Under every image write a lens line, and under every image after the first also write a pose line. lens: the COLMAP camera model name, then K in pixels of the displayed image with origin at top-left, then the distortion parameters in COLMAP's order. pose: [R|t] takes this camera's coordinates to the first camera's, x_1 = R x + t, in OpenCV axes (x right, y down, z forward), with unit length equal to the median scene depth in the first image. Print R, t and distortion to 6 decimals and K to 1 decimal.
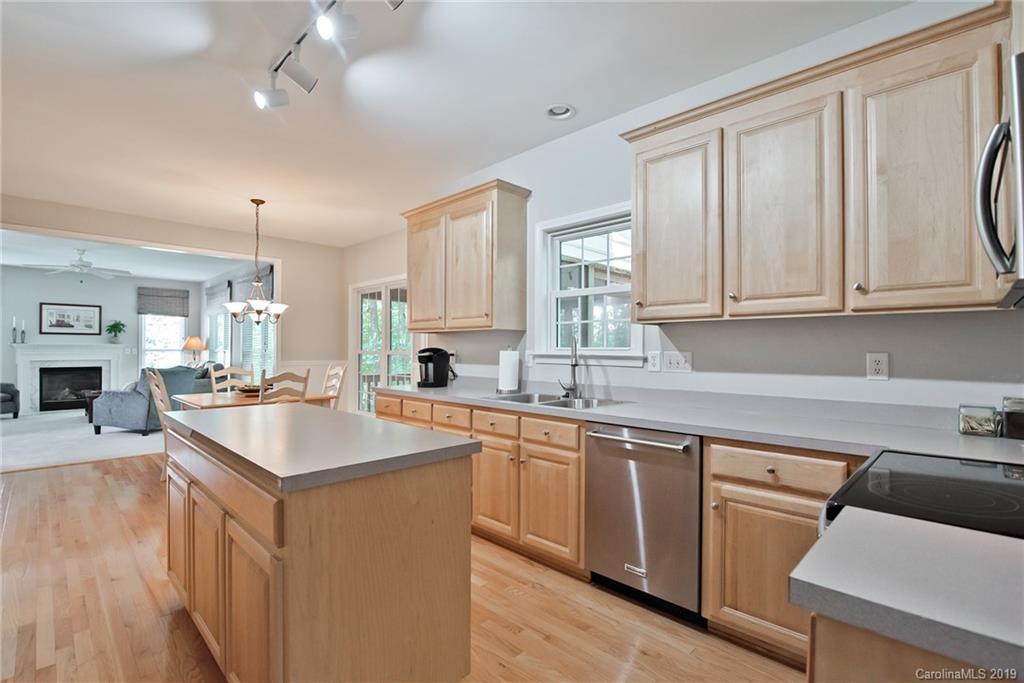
lens RADIAL K [[473.8, 0, 508.1], [0, 473.8, 345.0], [0, 0, 1]] dist [-0.020979, 0.006057]
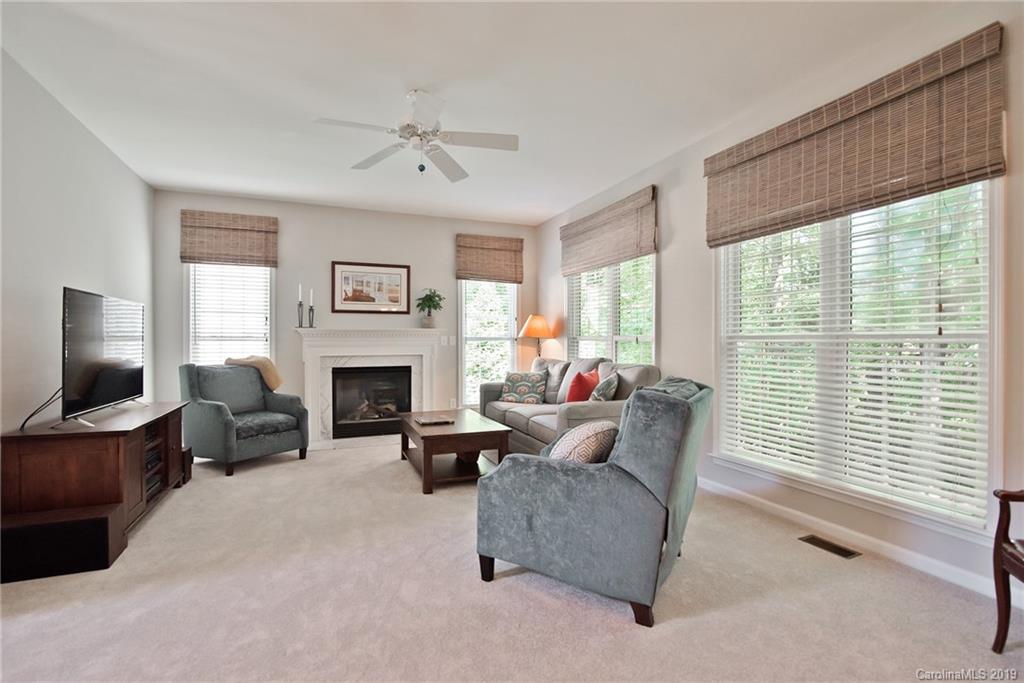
lens RADIAL K [[474.4, 0, 510.1], [0, 474.4, 337.0], [0, 0, 1]] dist [-0.003764, -0.000059]
pose [[0.920834, -0.009441, -0.389841, -0.522168], [0.009497, 0.999953, -0.001784, 0.011117], [0.389840, -0.002060, 0.920881, 0.495283]]
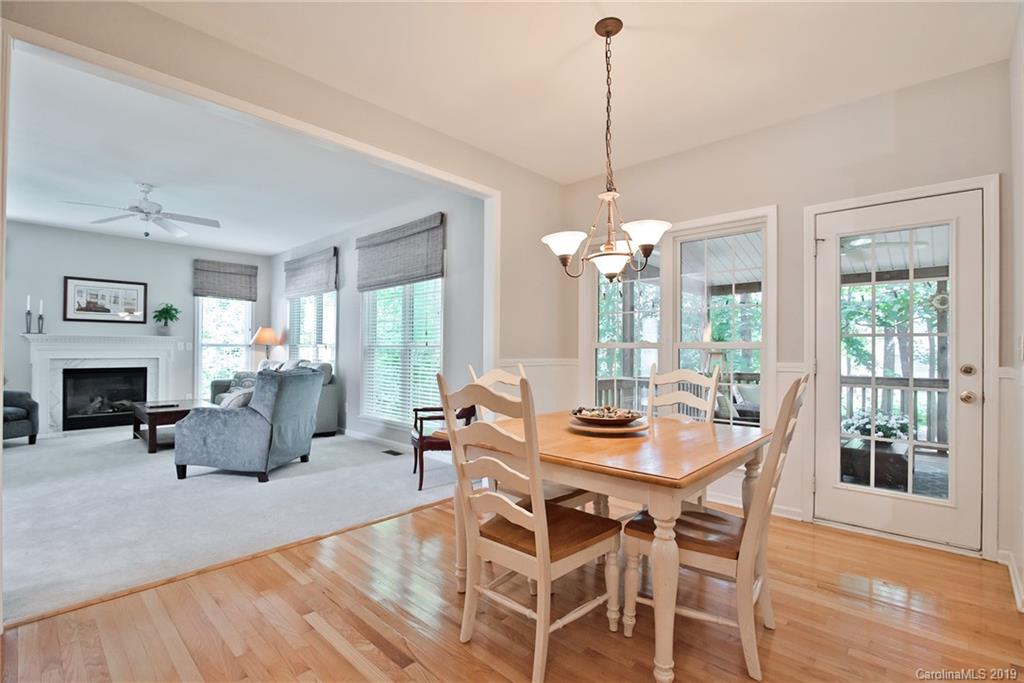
lens RADIAL K [[473.8, 0, 508.1], [0, 473.8, 345.0], [0, 0, 1]] dist [-0.020979, 0.006057]
pose [[0.999794, 0.003038, 0.020045, -0.332614], [-0.003010, 0.999994, -0.001424, 0.011251], [-0.020049, 0.001363, 0.999798, 0.270559]]
